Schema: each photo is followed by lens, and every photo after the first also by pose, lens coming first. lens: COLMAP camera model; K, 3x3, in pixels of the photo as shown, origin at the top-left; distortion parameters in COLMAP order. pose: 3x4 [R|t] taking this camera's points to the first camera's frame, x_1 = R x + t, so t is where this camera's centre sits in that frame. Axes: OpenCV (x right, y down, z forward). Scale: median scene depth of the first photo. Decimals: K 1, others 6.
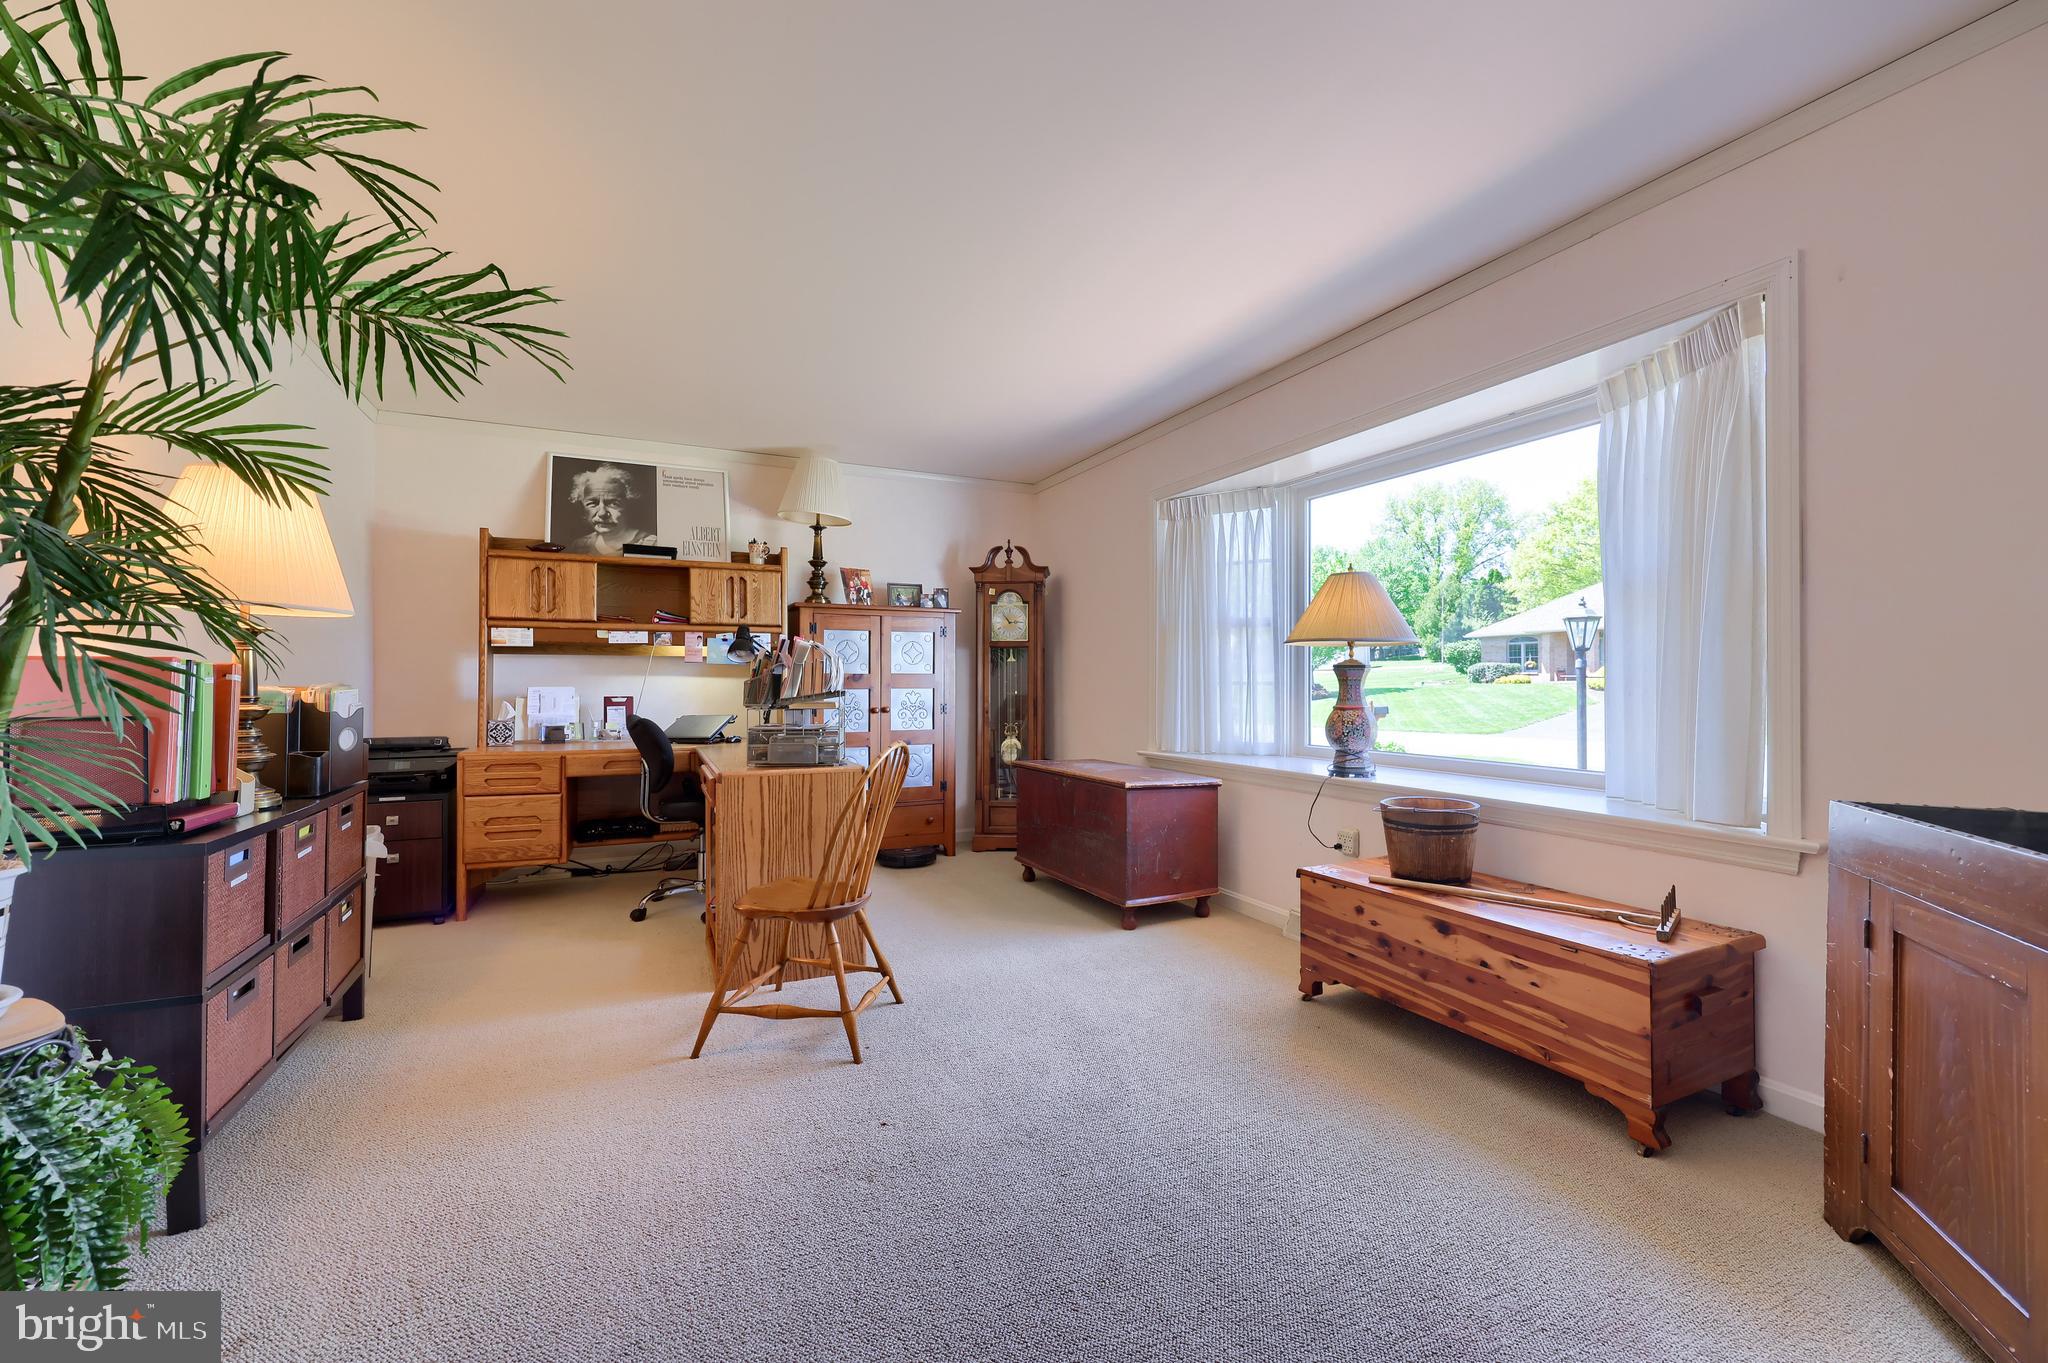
lens RADIAL K [[822.5, 0, 1024.5], [0, 822.5, 673.0], [0, 0, 1]] dist [0.000675, -0.000239]
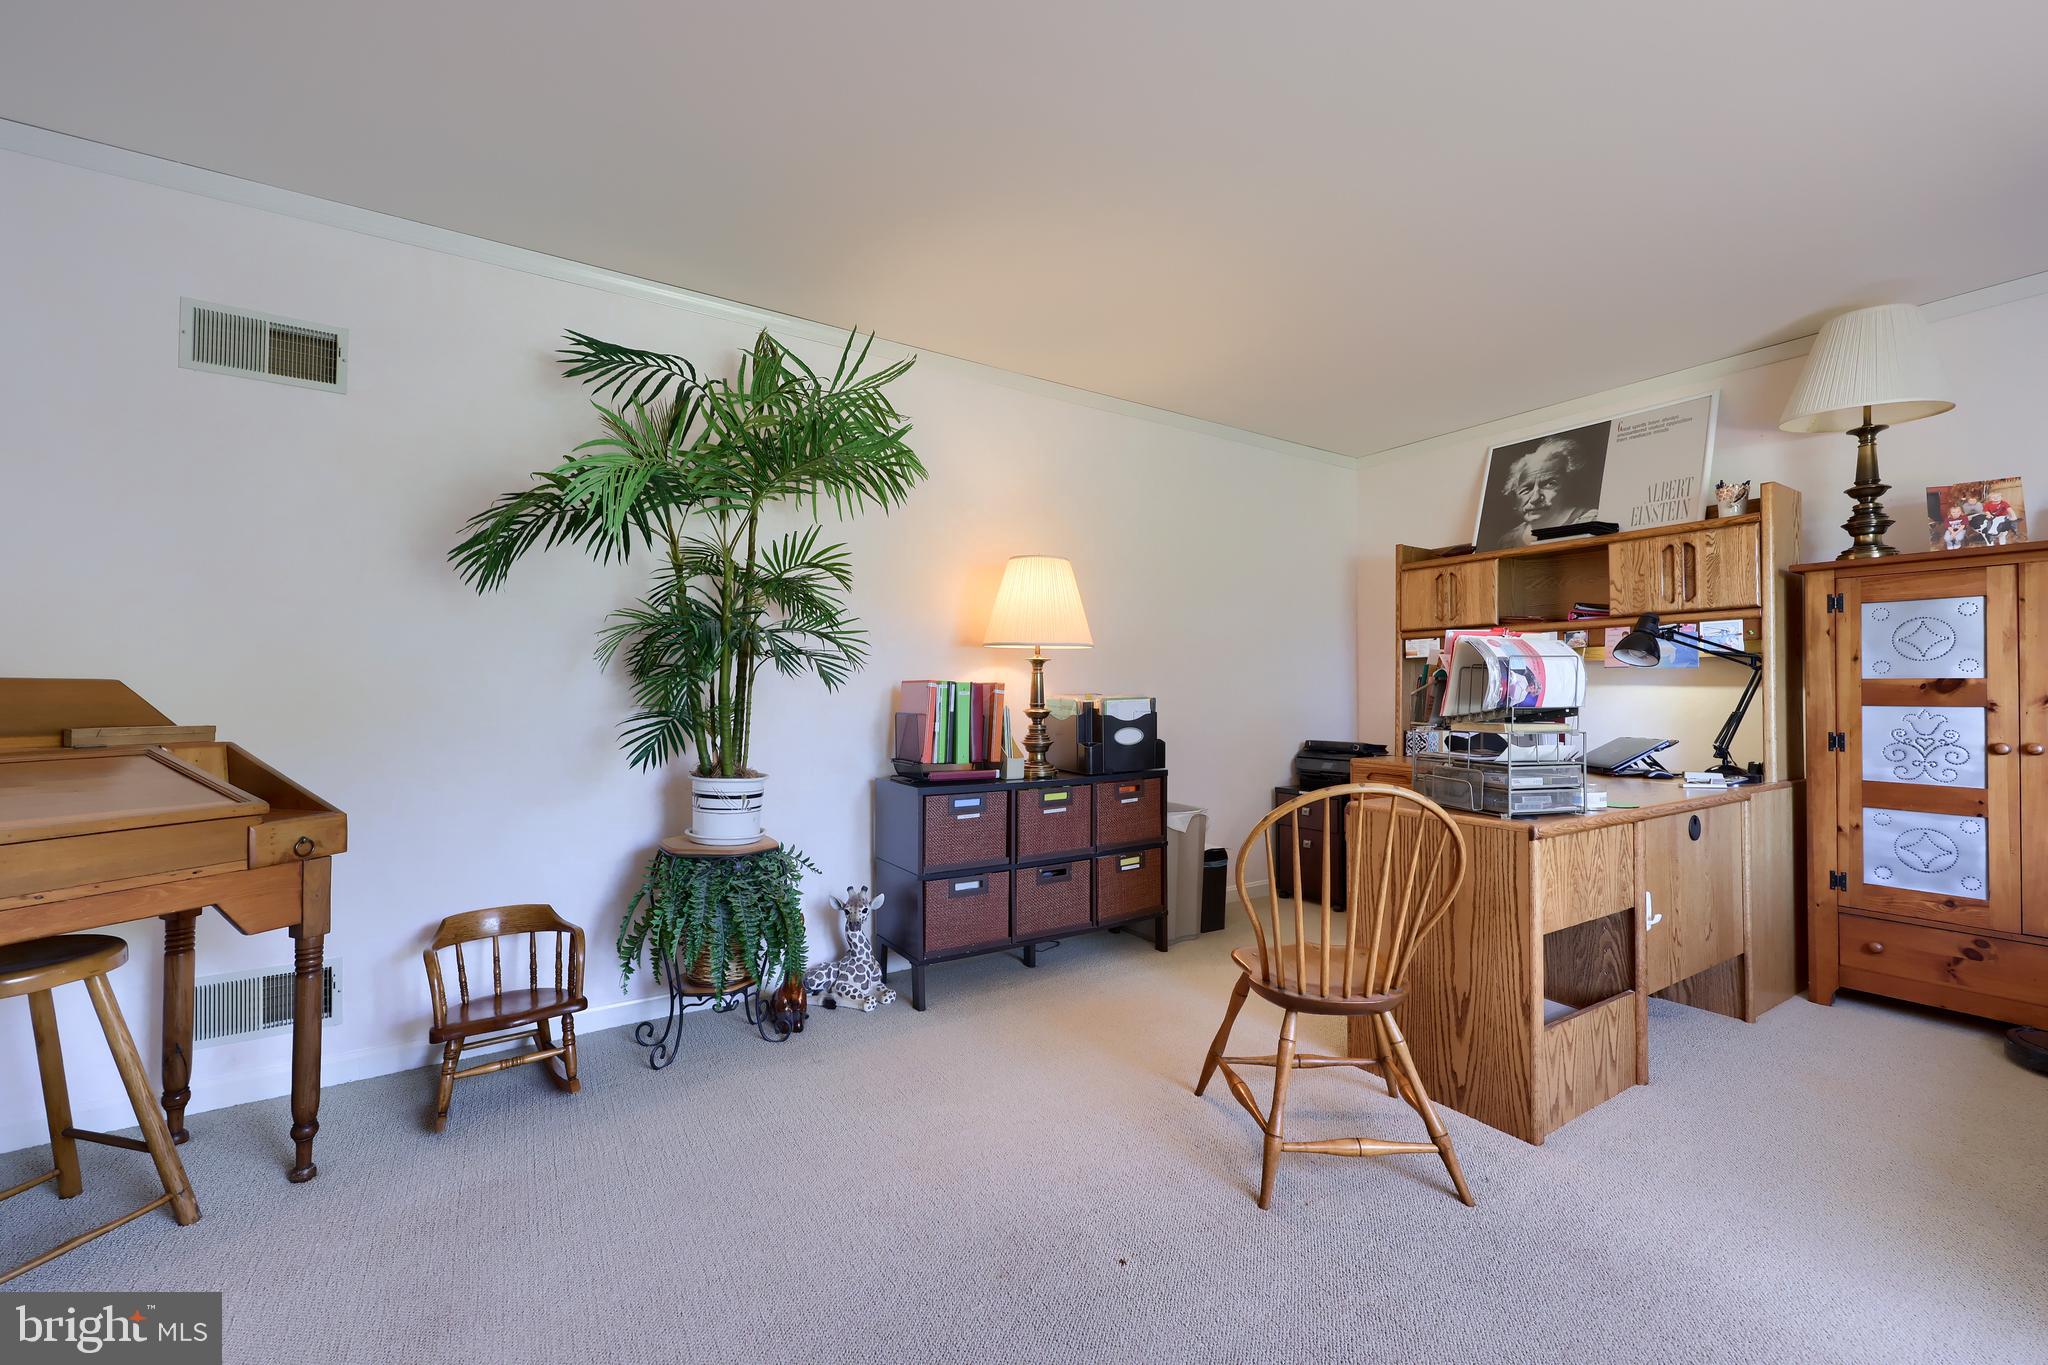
lens RADIAL K [[822.5, 0, 1024.5], [0, 822.5, 674.0], [0, 0, 1]] dist [0.000675, -0.000239]
pose [[0.140395, -0.024500, -0.989792, 0.260155], [0.010036, 0.999678, -0.023321, 0.004866], [0.990045, -0.006660, 0.140595, 0.345501]]
